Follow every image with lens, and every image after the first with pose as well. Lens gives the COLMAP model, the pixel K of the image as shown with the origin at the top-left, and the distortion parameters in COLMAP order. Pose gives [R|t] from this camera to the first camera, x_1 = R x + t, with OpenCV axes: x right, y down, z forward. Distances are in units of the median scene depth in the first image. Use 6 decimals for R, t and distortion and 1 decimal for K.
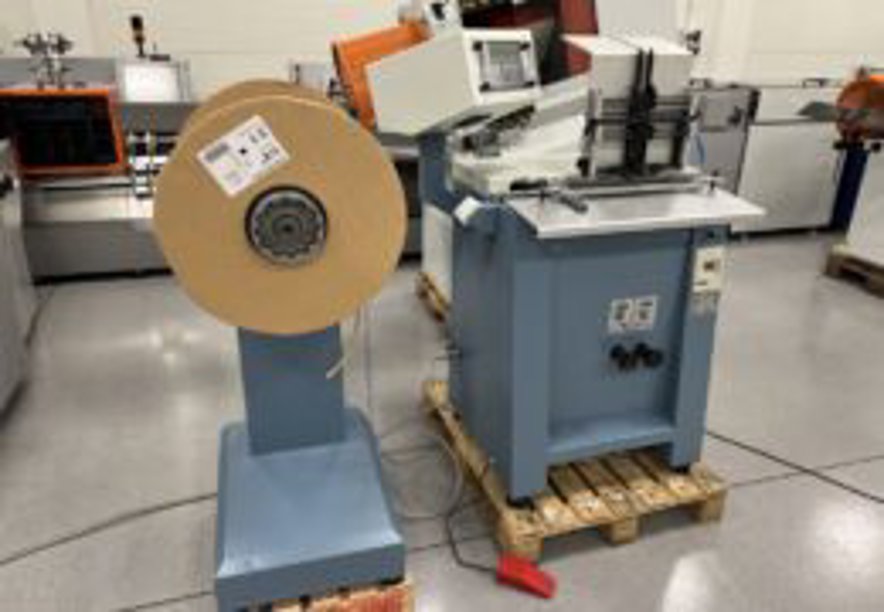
lens RADIAL K [[669.0, 0, 442.0], [0, 669.0, 306.0], [0, 0, 1]] dist [0.005941, -0.061319]
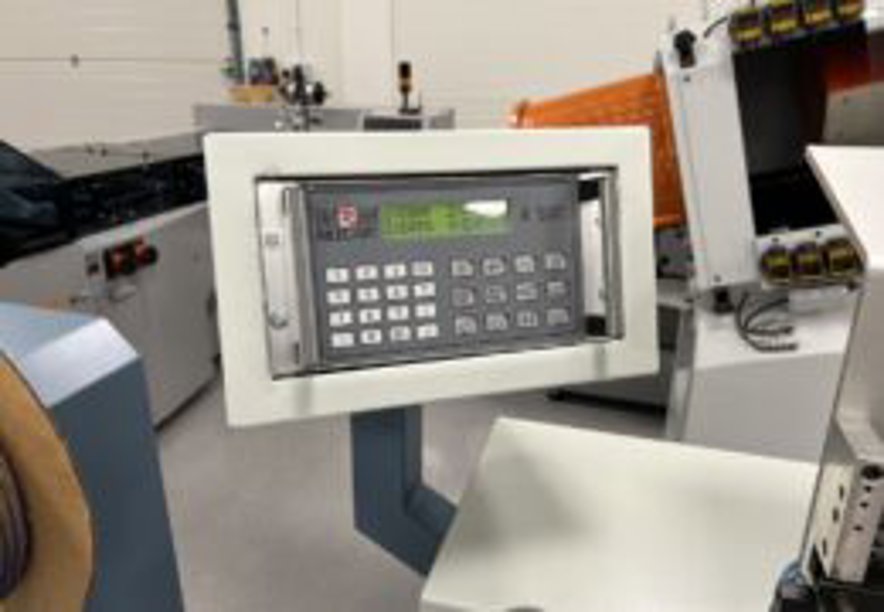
lens RADIAL K [[648.1, 0, 442.0], [0, 648.1, 306.0], [0, 0, 1]] dist [0.031761, -0.034987]
pose [[0.820821, 0.180969, -0.541759, 0.203873], [-0.202261, 0.979115, 0.020616, -0.312255], [0.534175, 0.092654, 0.840281, 0.701713]]
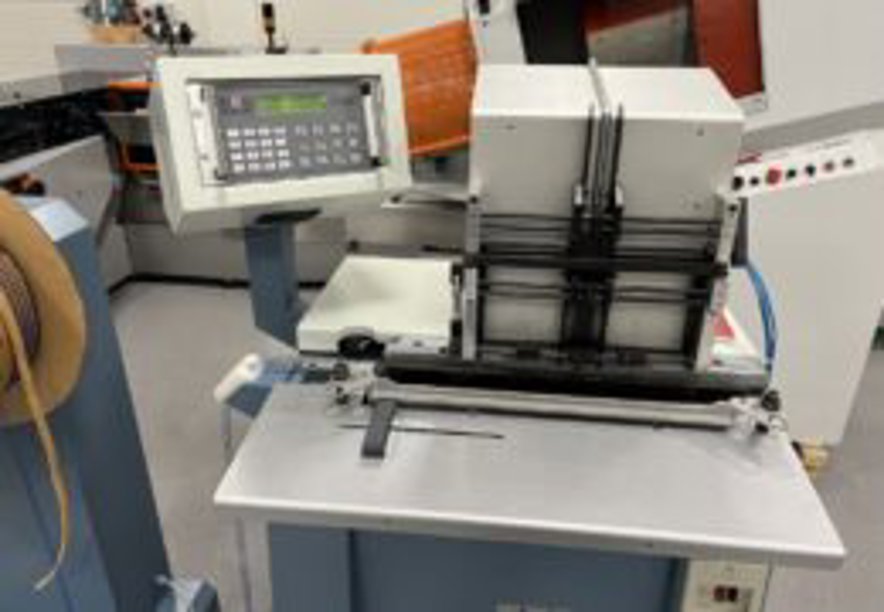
lens RADIAL K [[648.1, 0, 442.0], [0, 648.1, 306.0], [0, 0, 1]] dist [0.031761, -0.034987]
pose [[0.910369, 0.162809, -0.380422, 0.356379], [-0.147064, 0.986625, 0.070312, -0.249804], [0.386782, -0.008063, 0.922136, 0.527952]]
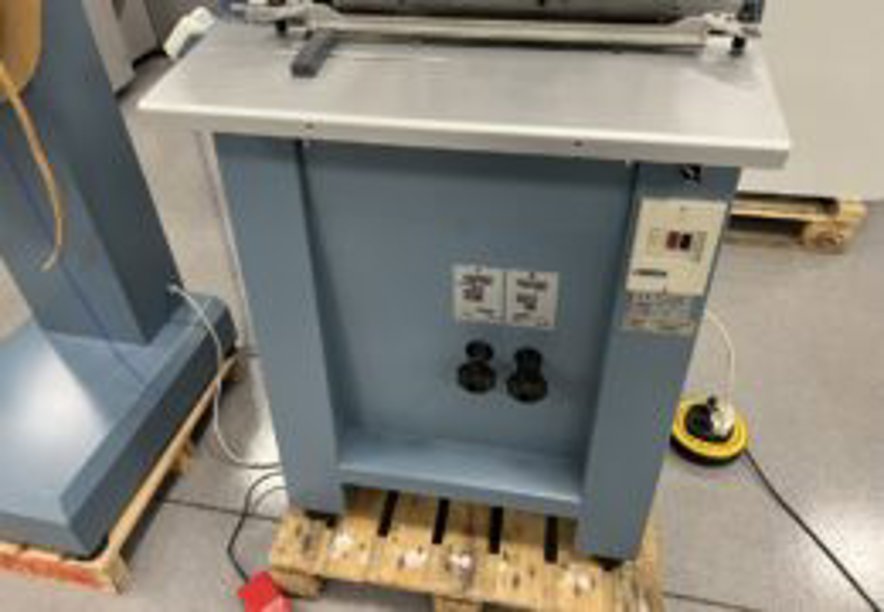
lens RADIAL K [[648.1, 0, 442.0], [0, 648.1, 306.0], [0, 0, 1]] dist [0.031761, -0.034987]
pose [[0.872028, 0.277469, -0.403210, 0.441919], [-0.138739, 0.930129, 0.340016, -0.139762], [0.469381, -0.240563, 0.849594, 0.561910]]
